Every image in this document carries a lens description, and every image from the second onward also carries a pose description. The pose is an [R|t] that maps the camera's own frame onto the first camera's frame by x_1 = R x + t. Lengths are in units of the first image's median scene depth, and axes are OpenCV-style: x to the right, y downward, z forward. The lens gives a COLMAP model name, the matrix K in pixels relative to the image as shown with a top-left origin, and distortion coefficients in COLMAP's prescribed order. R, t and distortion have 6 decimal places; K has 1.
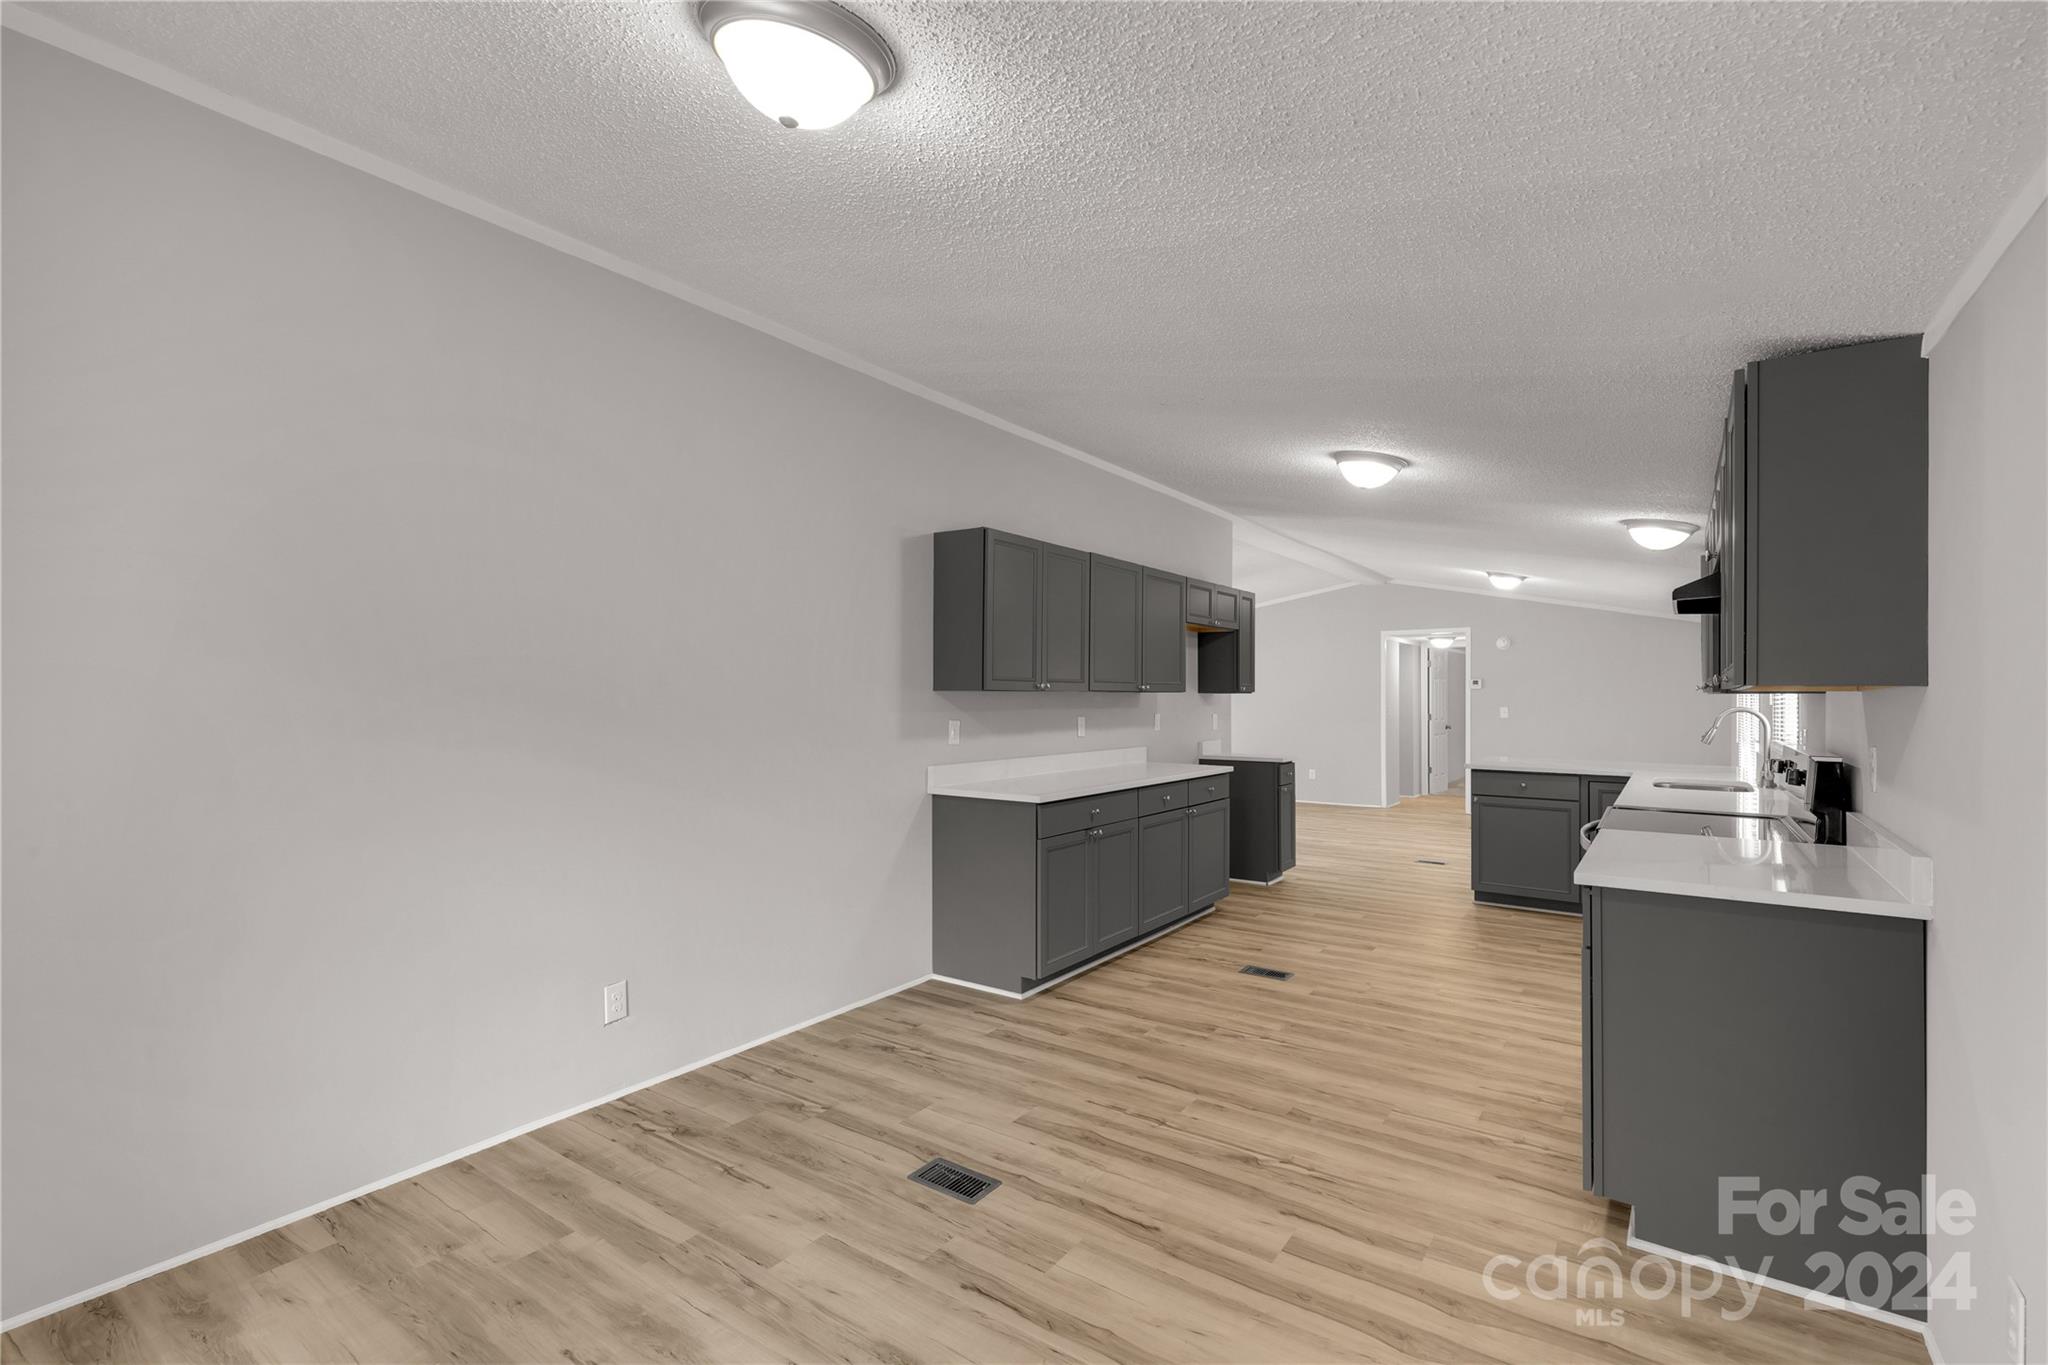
lens RADIAL K [[917.8, 0, 1024.0], [0, 917.8, 682.5], [0, 0, 1]] dist [0.006731, -0.000364]
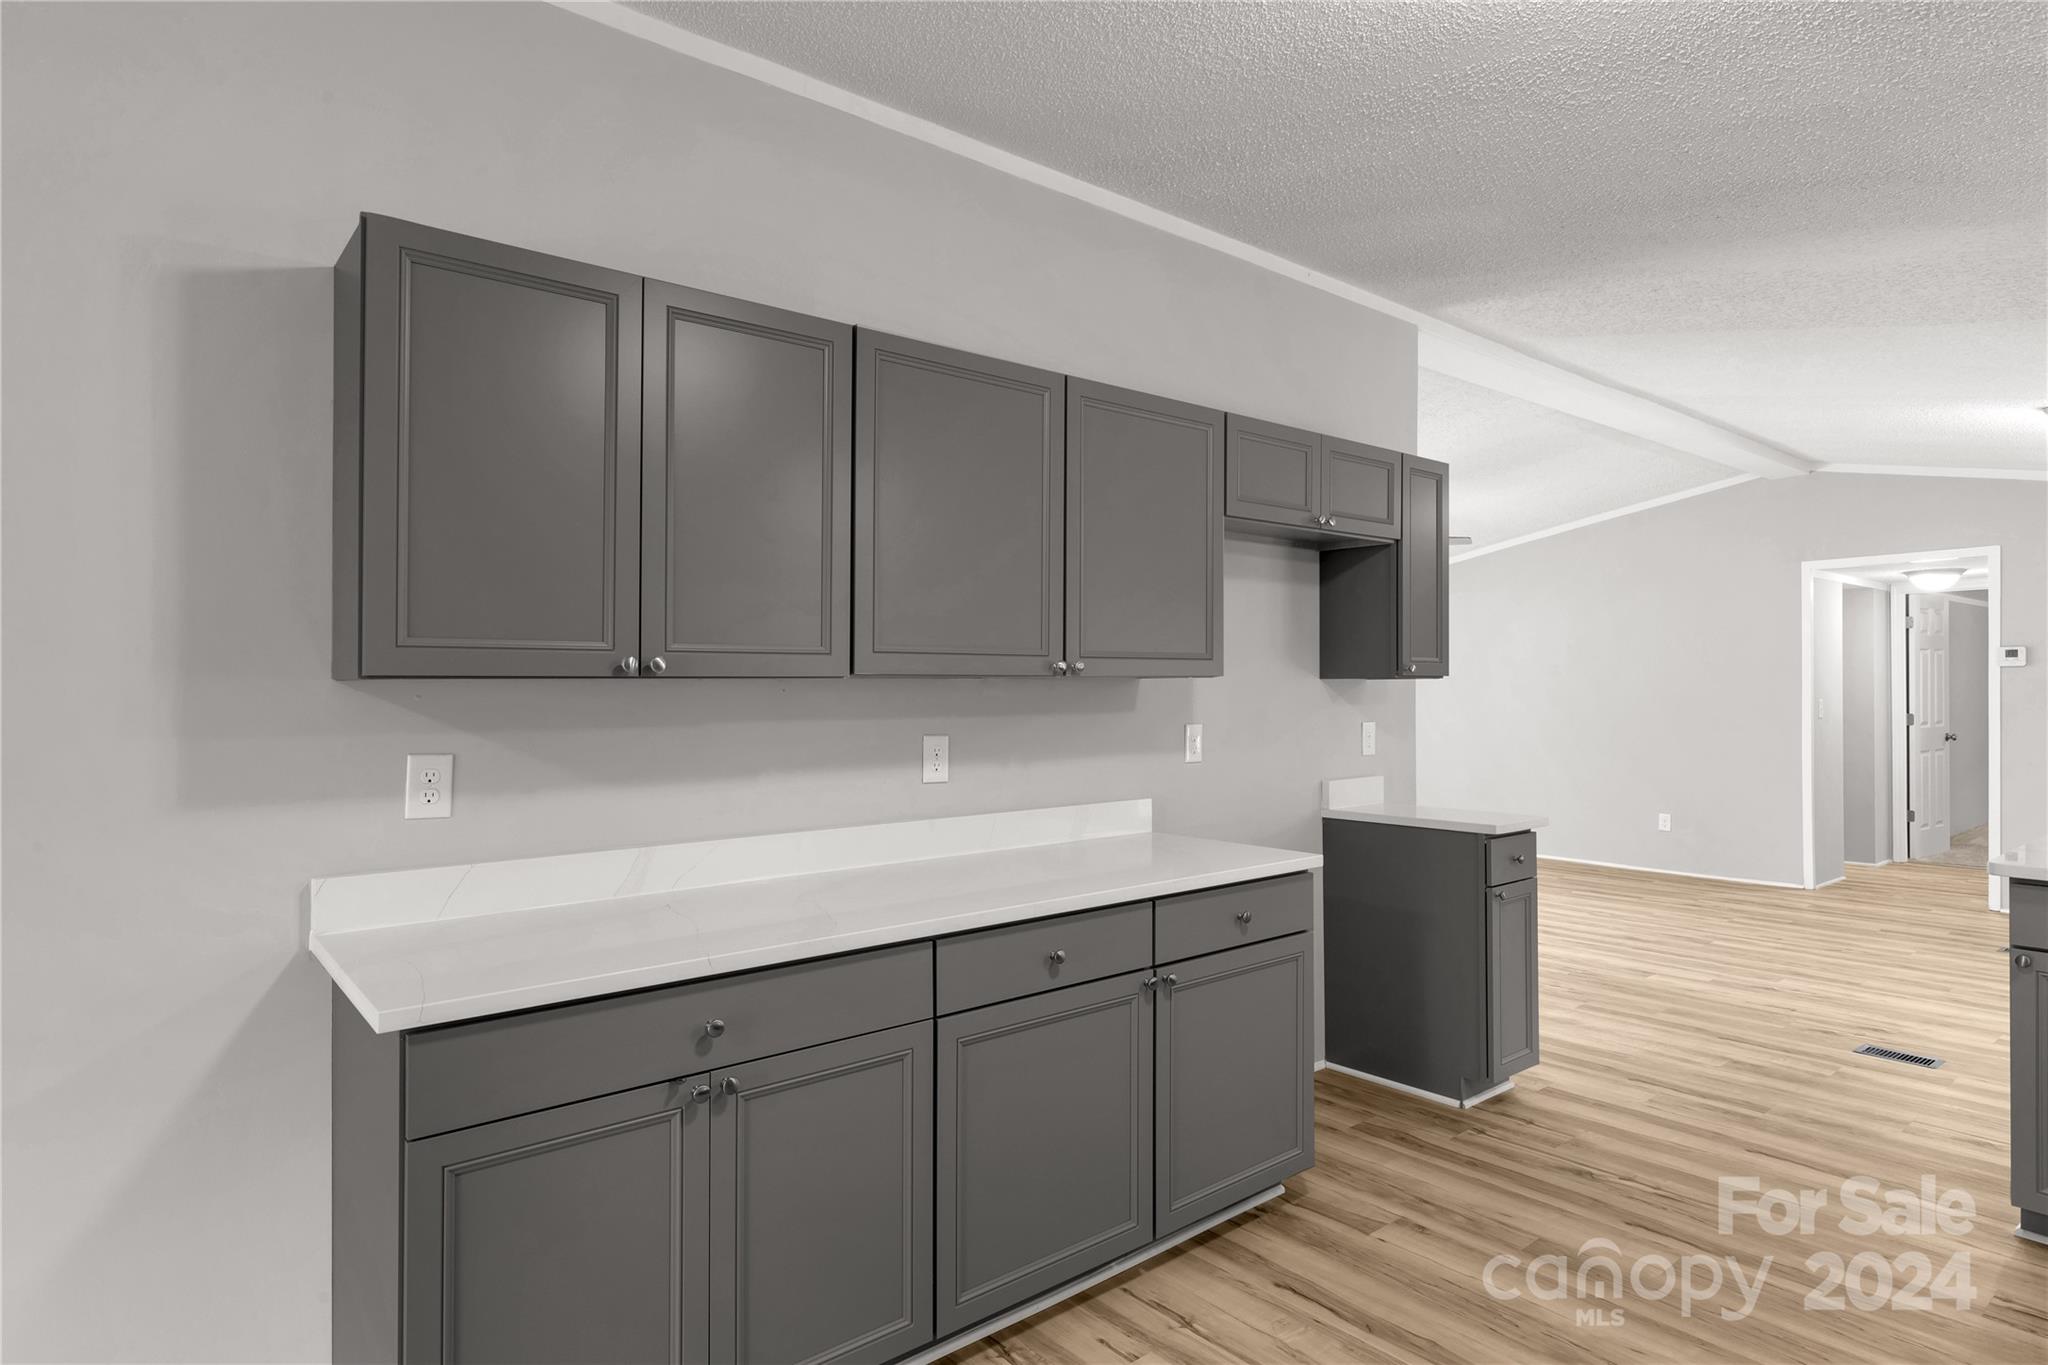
lens RADIAL K [[1121.0, 0, 1024.0], [0, 1121.0, 682.5], [0, 0, 1]] dist [0.004595, 0.001248]
pose [[0.966170, -0.008210, -0.257776, 0.292337], [0.011108, 0.999890, 0.009791, 0.008976], [0.257667, -0.012323, 0.966155, 0.607823]]
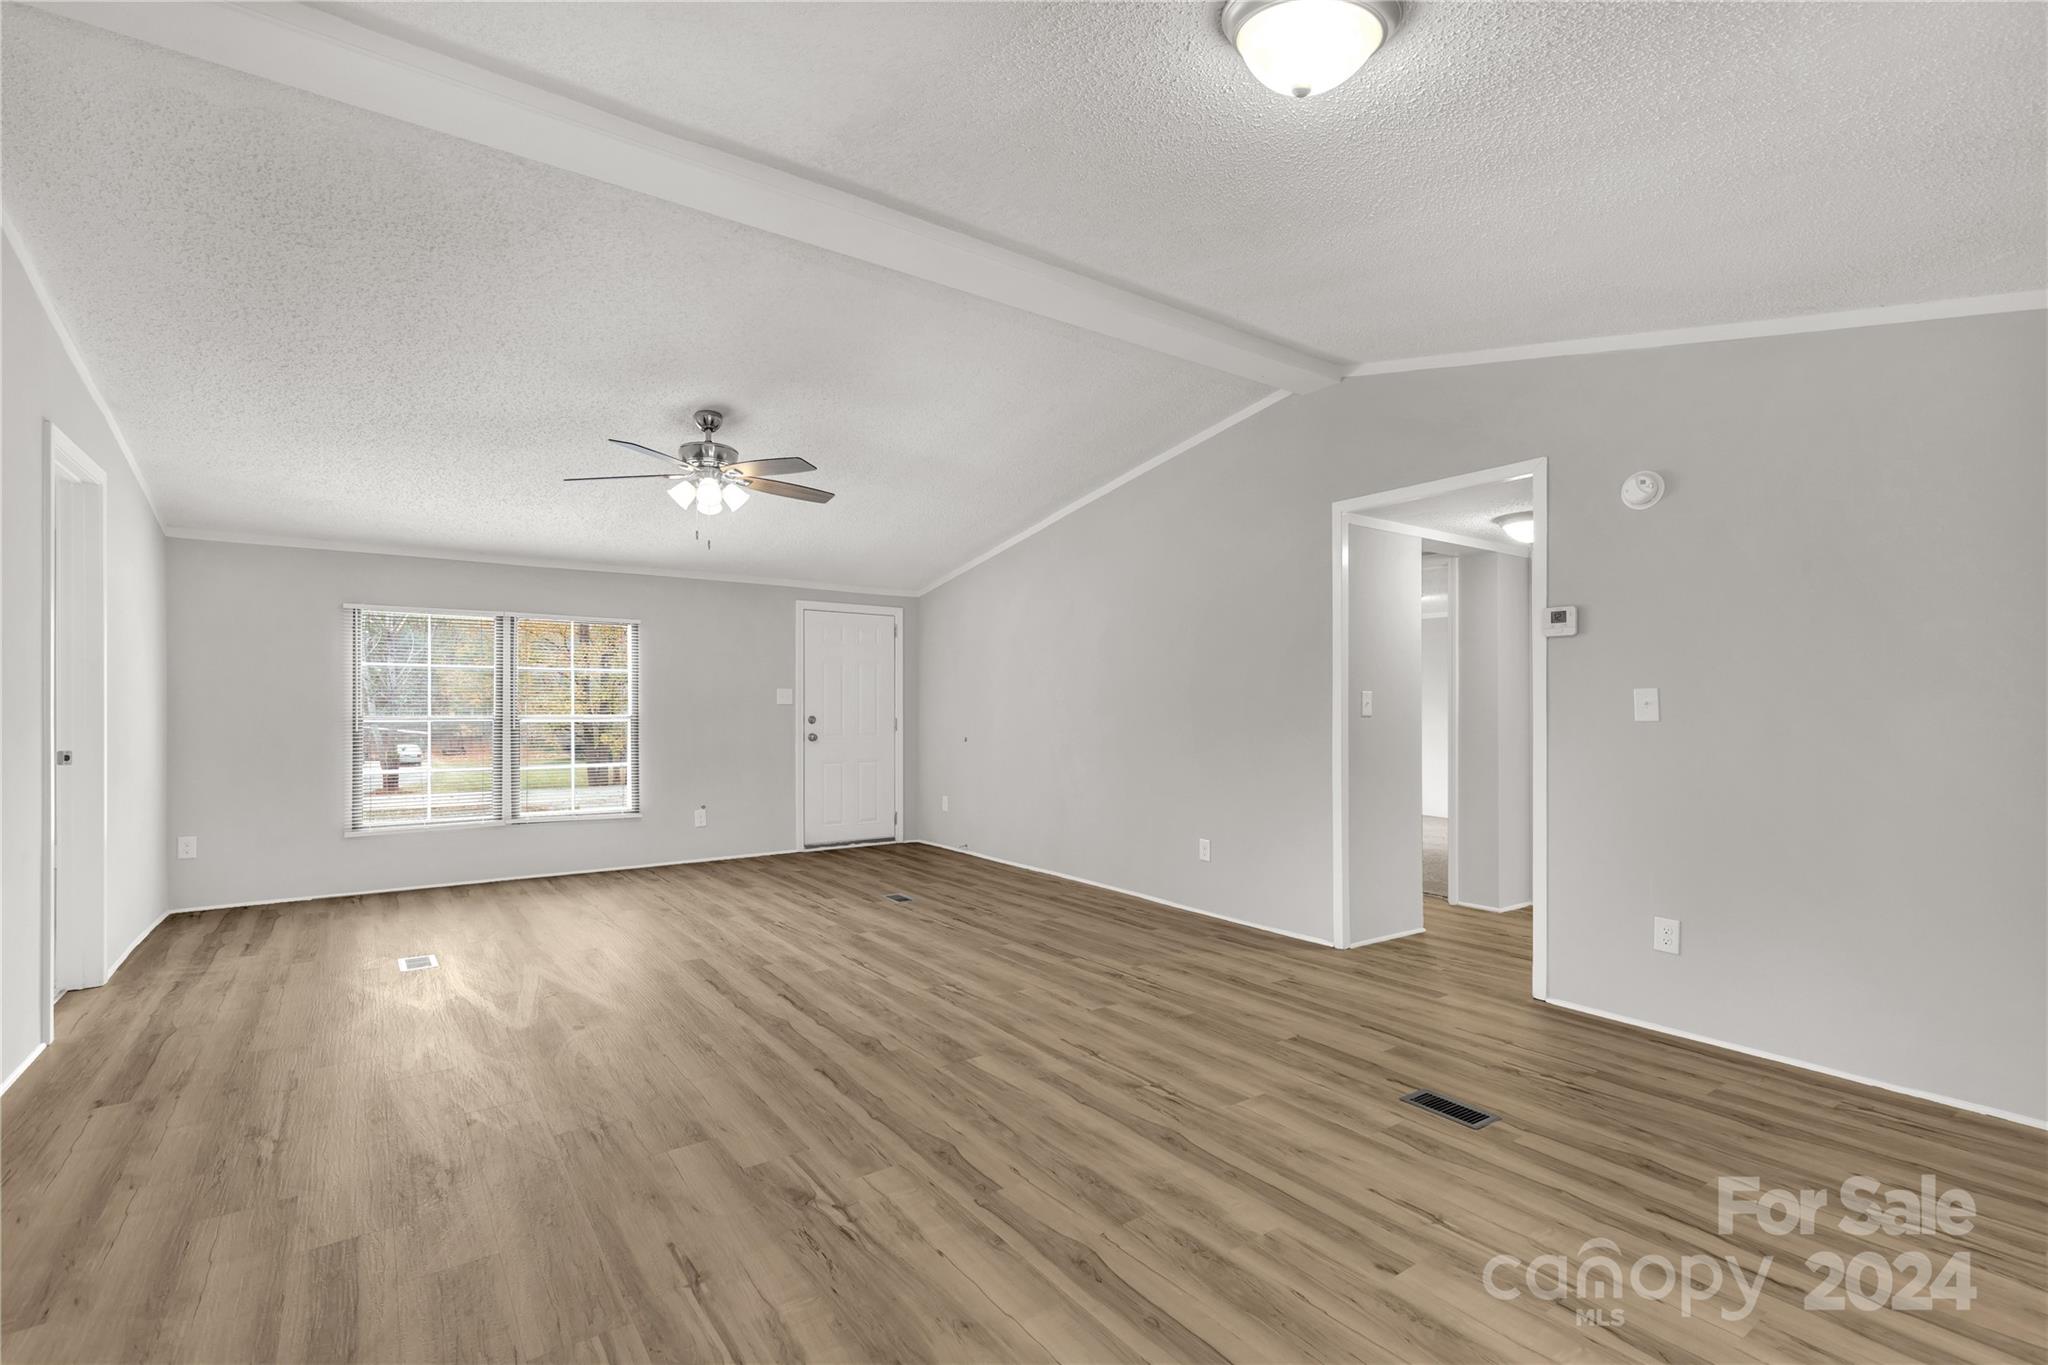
lens RADIAL K [[925.7, 0, 1022.2], [0, 925.7, 705.2], [0, 0, 1]] dist [0.003977, 0.000440]
pose [[0.945442, -0.001880, -0.325785, 0.978209], [0.006700, 0.999884, 0.013674, 0.062585], [0.325722, -0.015111, 0.945345, 1.437916]]
